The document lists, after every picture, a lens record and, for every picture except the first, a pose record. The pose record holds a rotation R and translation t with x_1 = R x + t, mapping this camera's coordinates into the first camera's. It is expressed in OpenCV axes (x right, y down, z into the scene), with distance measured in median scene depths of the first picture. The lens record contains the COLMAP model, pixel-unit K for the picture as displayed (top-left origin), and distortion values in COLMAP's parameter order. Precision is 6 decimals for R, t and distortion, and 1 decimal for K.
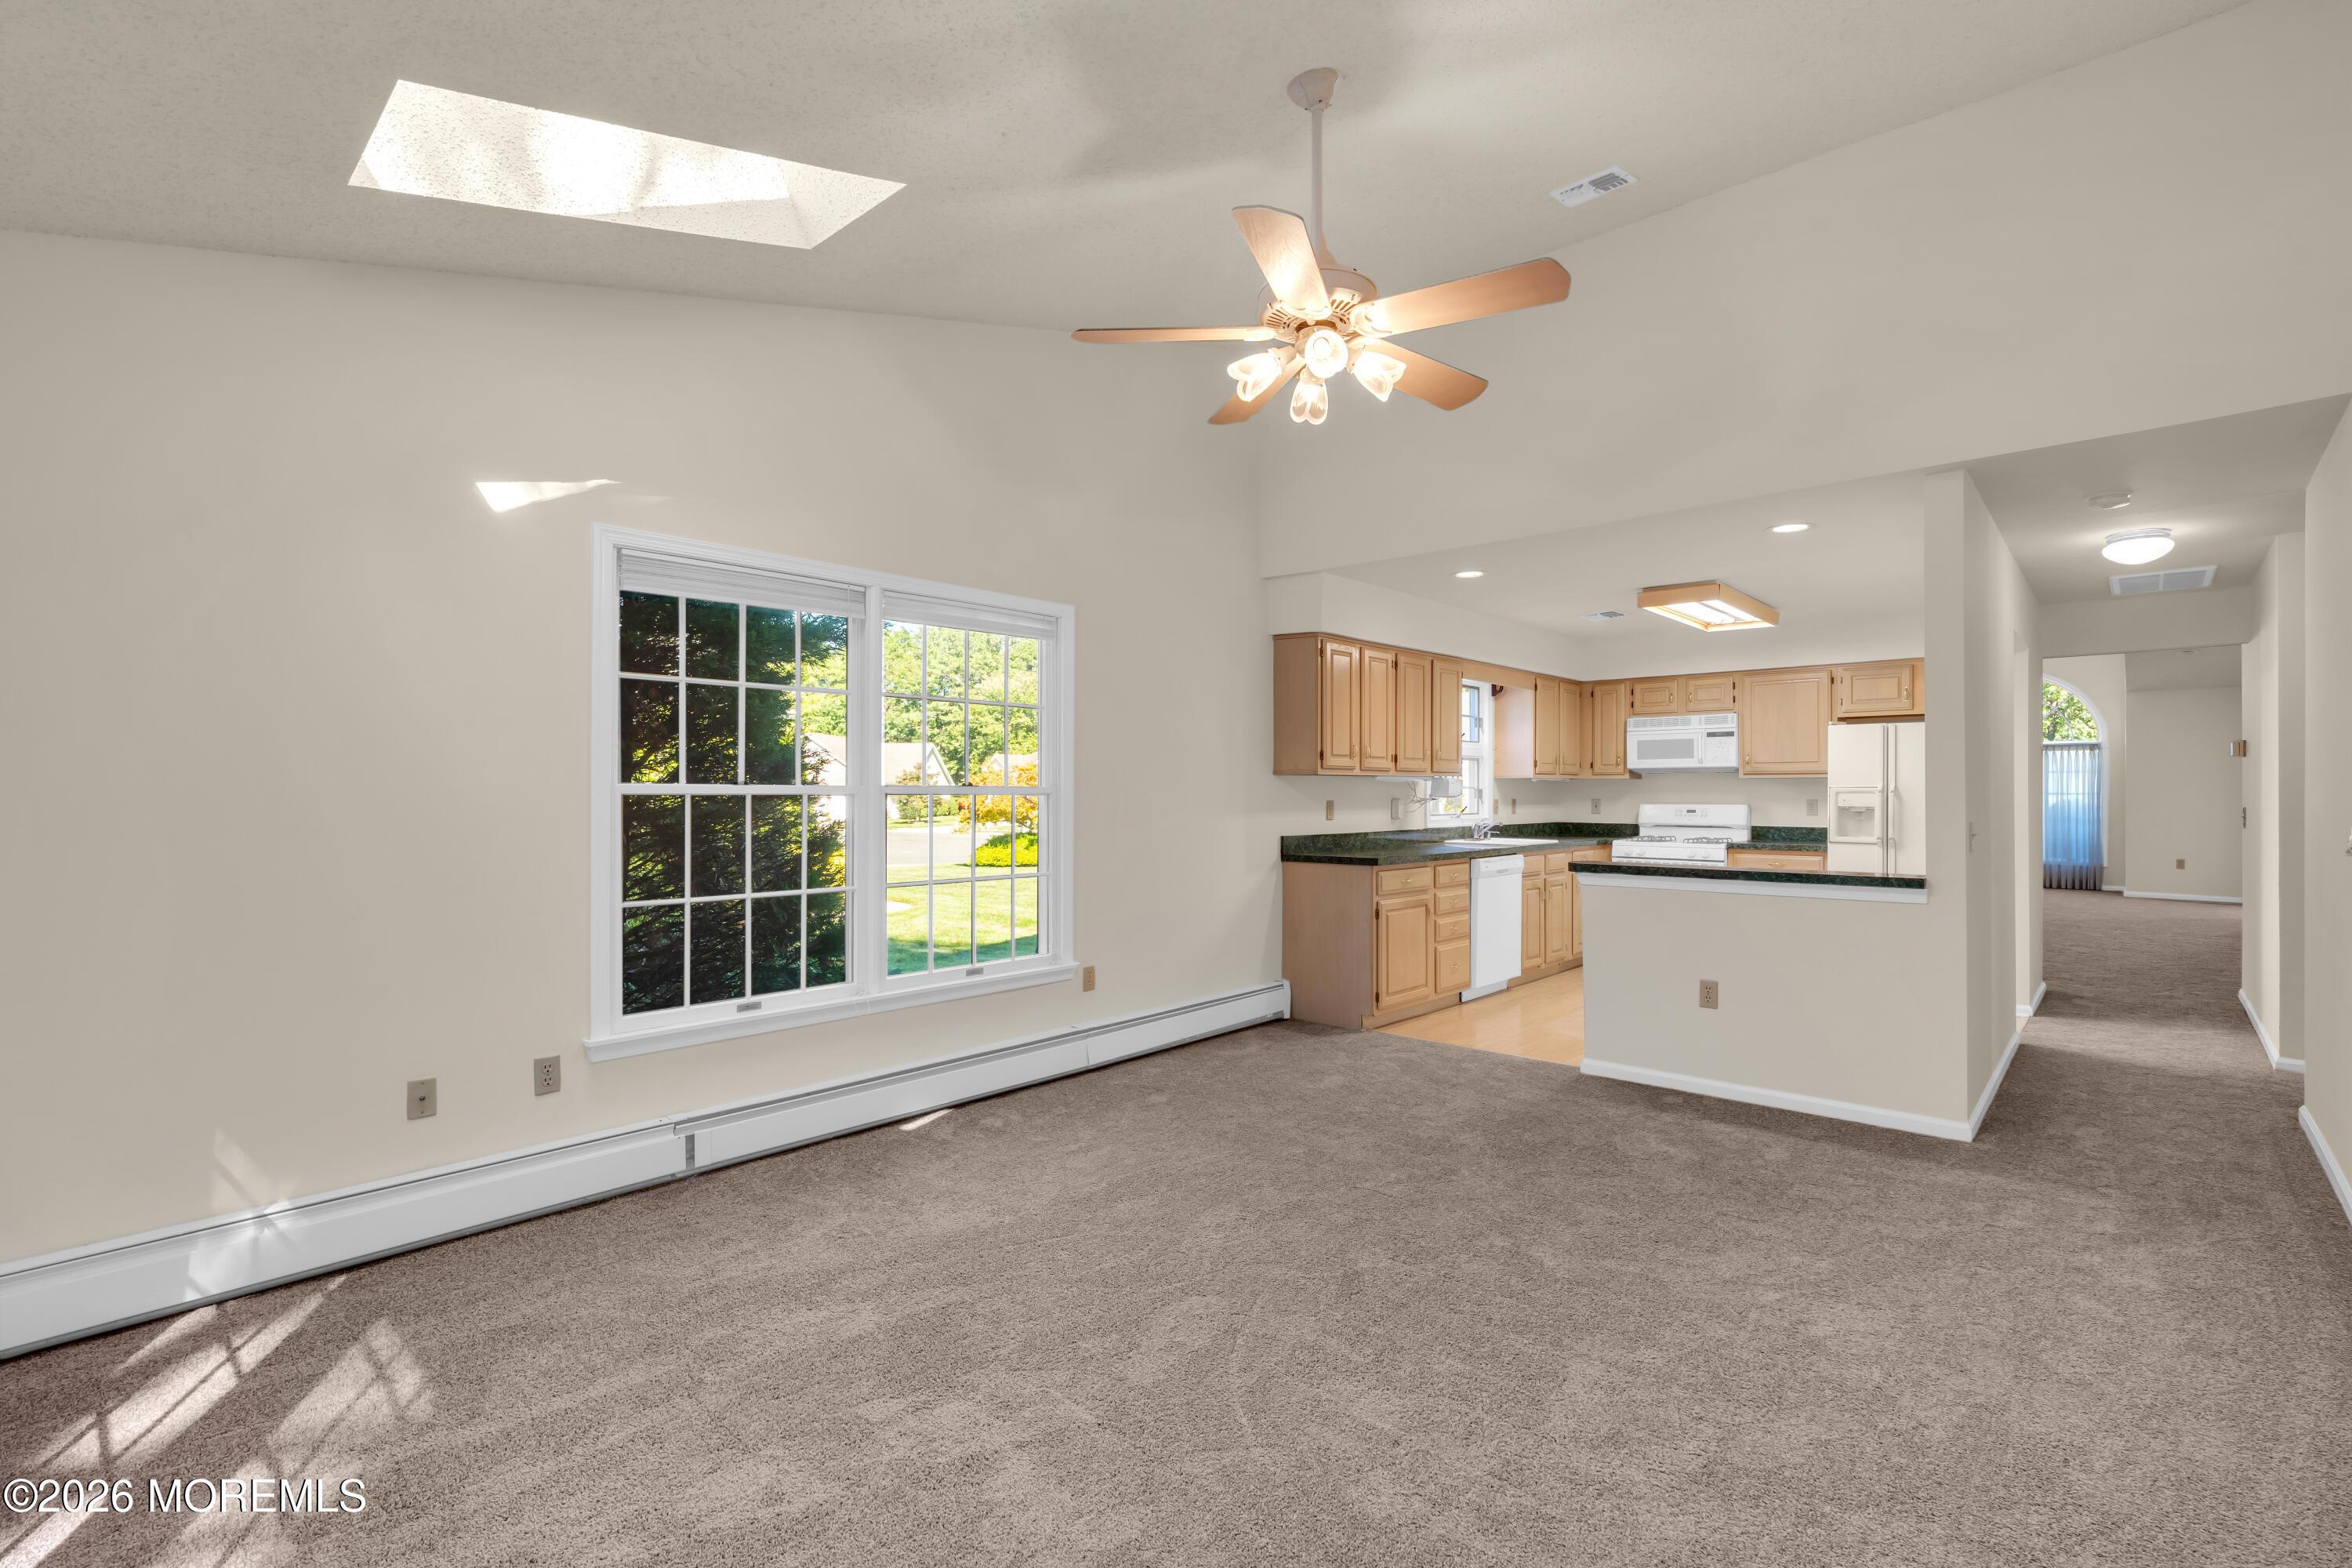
lens RADIAL K [[1073.5, 0, 1176.3], [0, 1073.5, 792.5], [0, 0, 1]] dist [-0.009657, 0.003977]
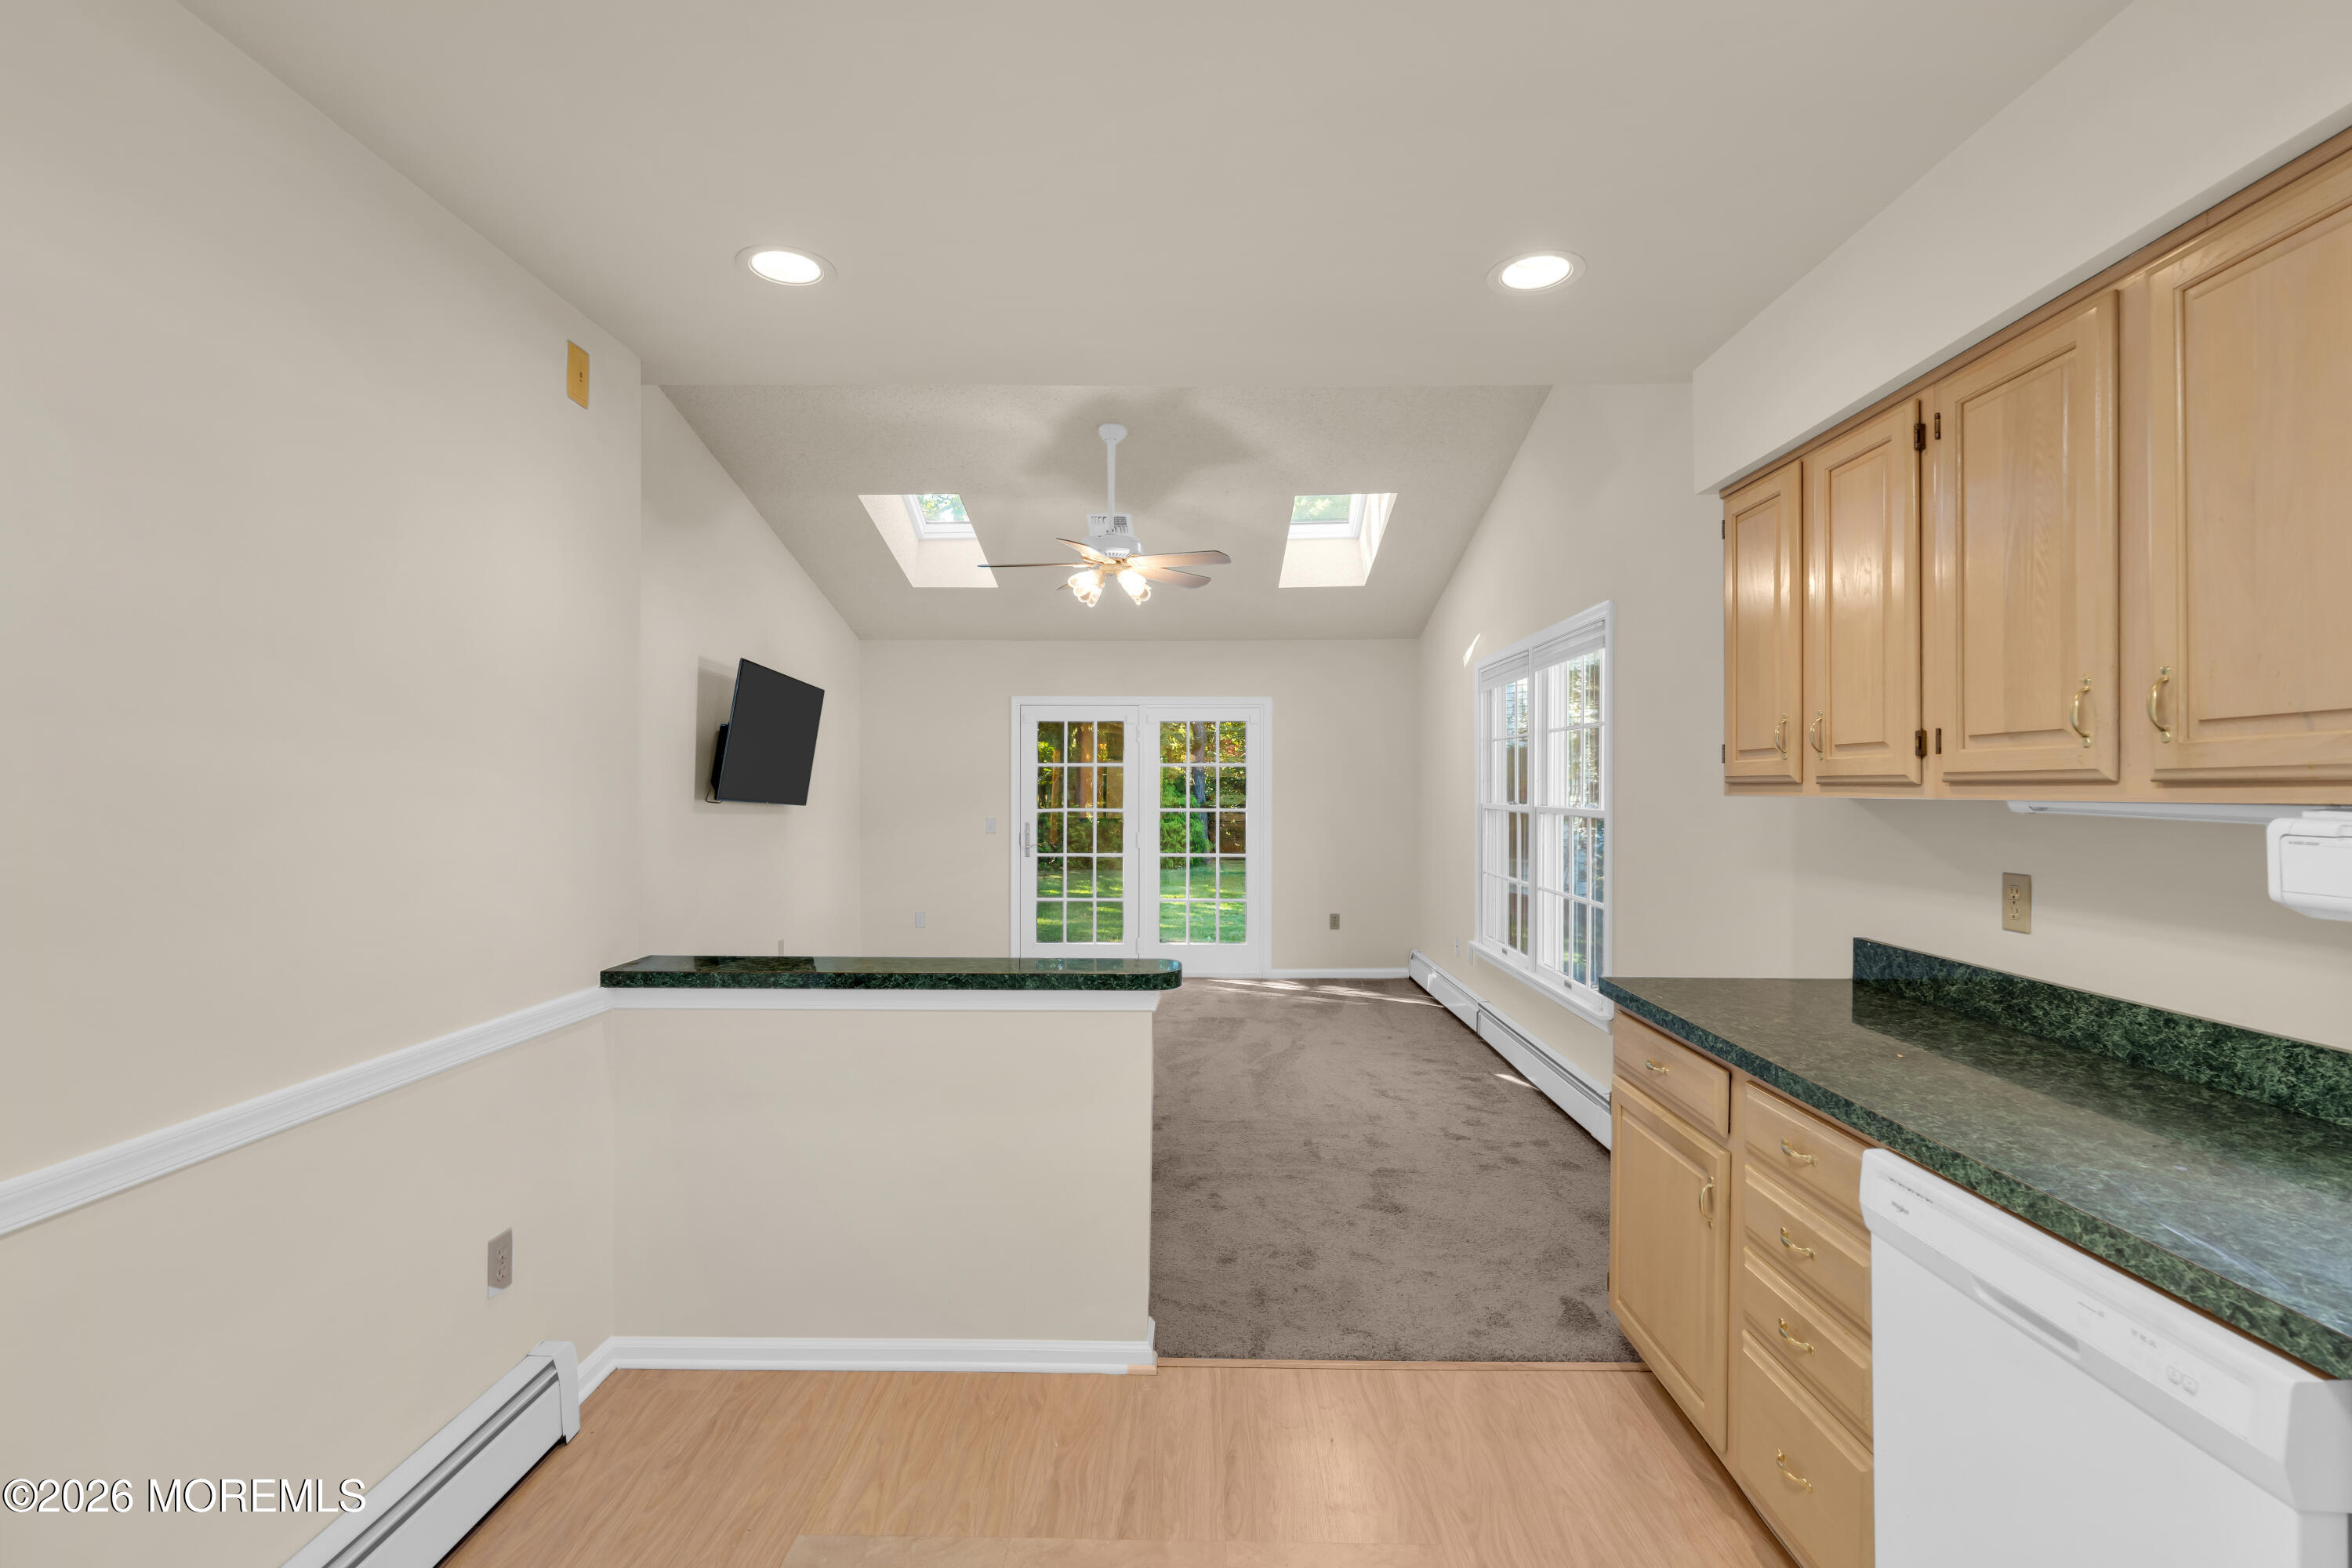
lens RADIAL K [[1073.5, 0, 1176.2], [0, 1073.5, 791.9], [0, 0, 1]] dist [-0.009657, 0.003977]
pose [[-0.751046, 0.001220, -0.660249, 0.466060], [-0.002921, 0.999982, 0.005171, -0.015571], [0.660244, 0.005812, -0.751029, 0.903682]]
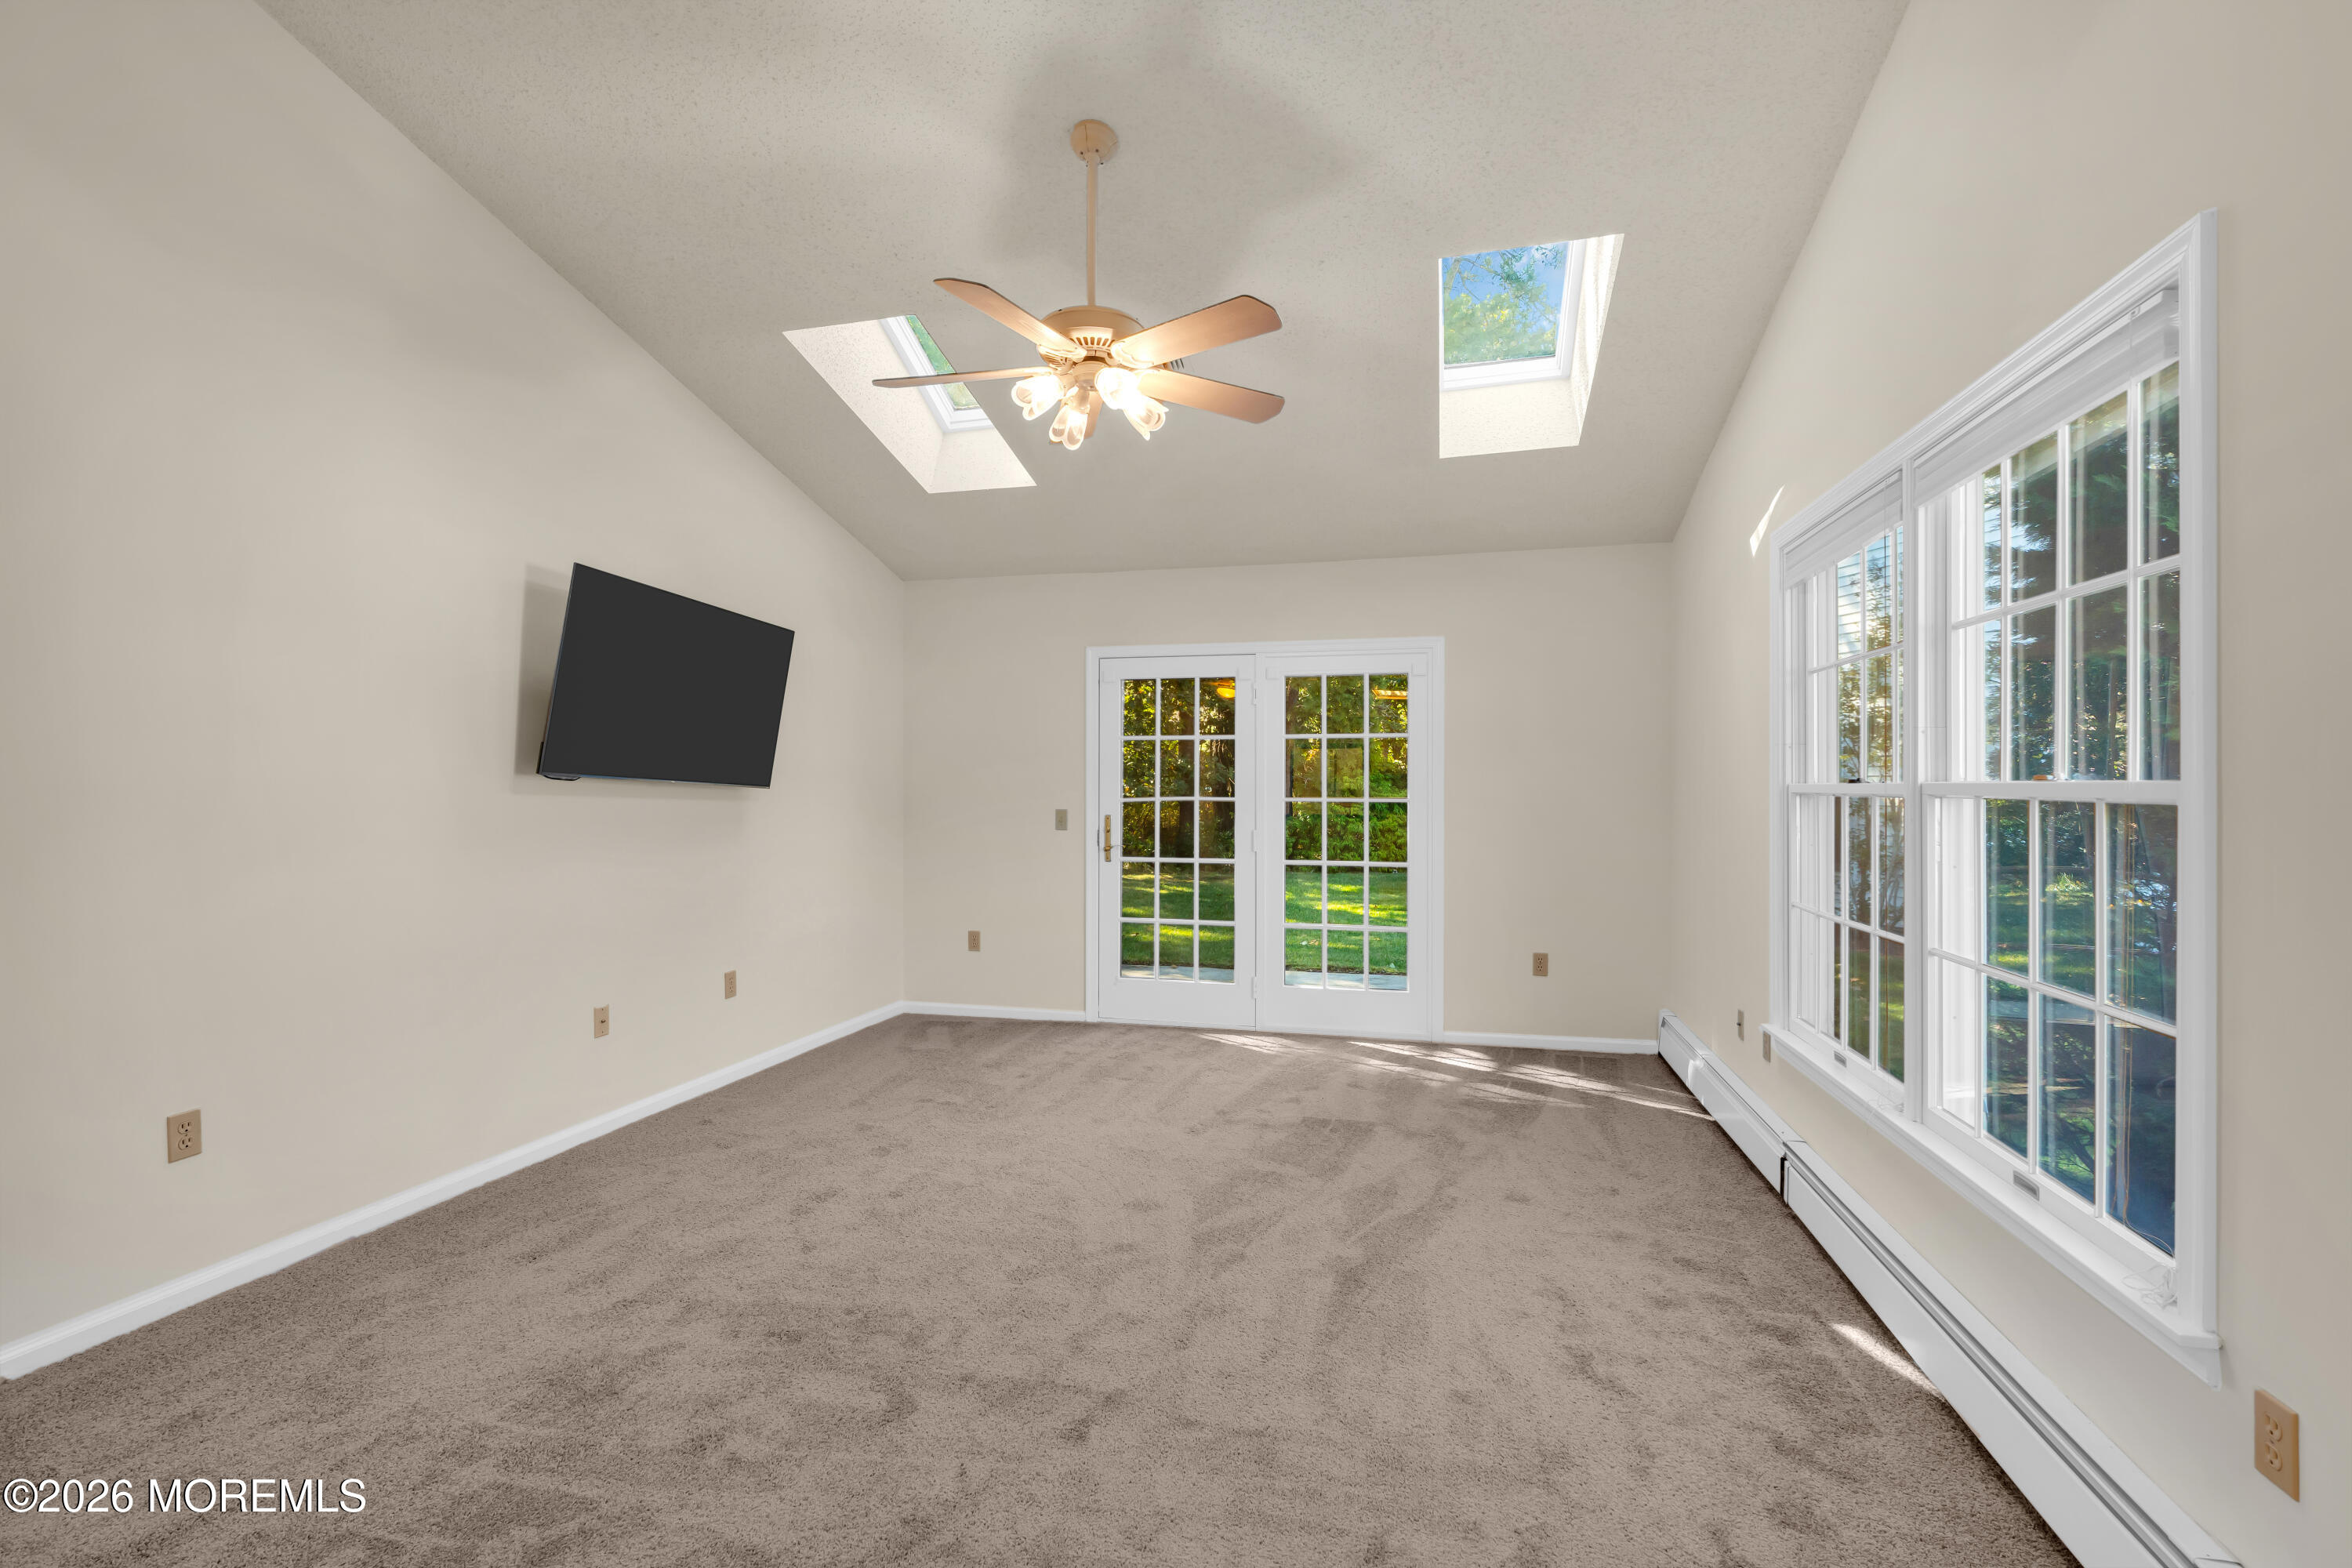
lens RADIAL K [[1073.5, 0, 1168.7], [0, 1073.5, 777.9], [0, 0, 1]] dist [-0.009657, 0.003977]
pose [[-0.879614, -0.007055, -0.475636, 0.209238], [-0.004500, 0.999969, -0.006510, -0.002033], [0.475667, -0.003586, -0.879618, 0.724736]]
